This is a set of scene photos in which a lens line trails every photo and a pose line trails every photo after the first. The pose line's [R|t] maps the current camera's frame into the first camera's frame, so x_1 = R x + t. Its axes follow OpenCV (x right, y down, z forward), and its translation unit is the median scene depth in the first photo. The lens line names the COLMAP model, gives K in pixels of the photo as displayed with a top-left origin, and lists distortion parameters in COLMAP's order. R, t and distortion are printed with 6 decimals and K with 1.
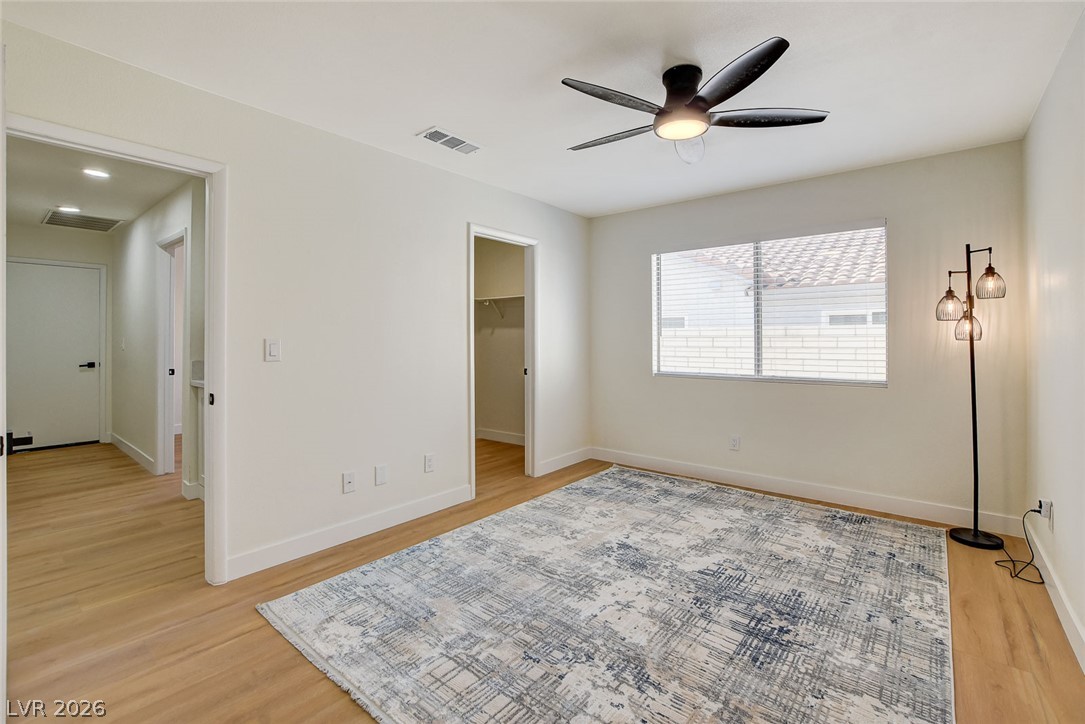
lens RADIAL K [[476.1, 0, 553.7], [0, 476.1, 337.8], [0, 0, 1]] dist [-0.018608, -0.000019]
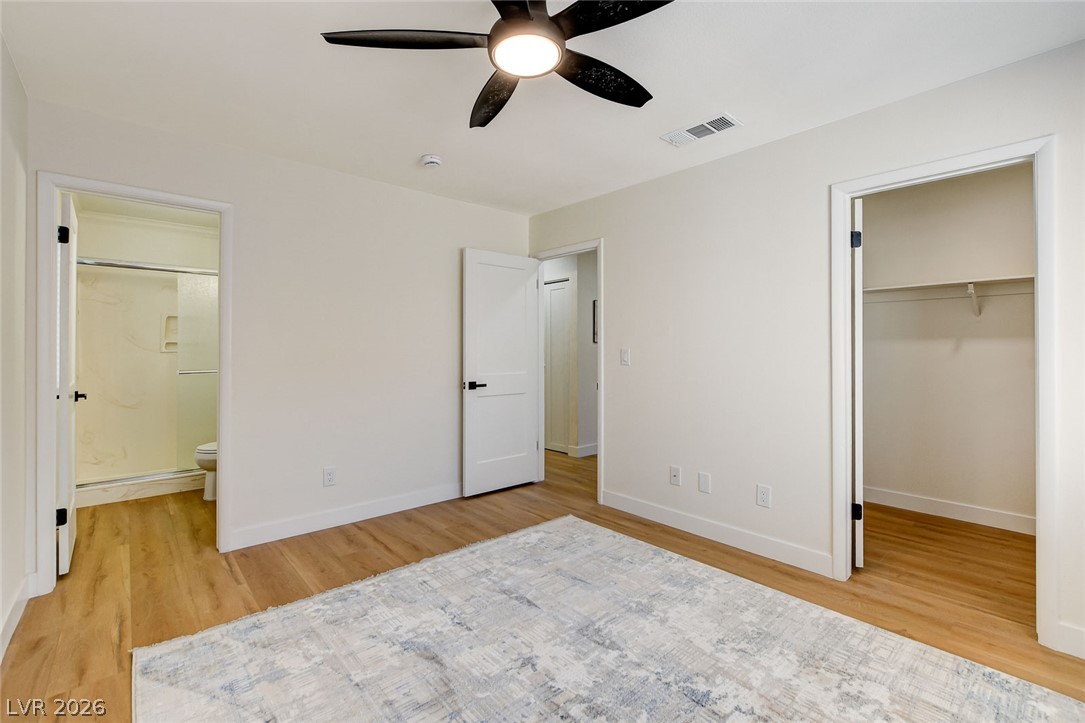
lens RADIAL K [[476.9, 0, 543.4], [0, 476.9, 349.7], [0, 0, 1]] dist [-0.031959, 0.008362]
pose [[-0.167381, 0.000029, -0.985892, 0.809506], [0.000180, 1.000000, -0.000001, 0.003025], [0.985892, -0.000178, -0.167381, 0.962918]]
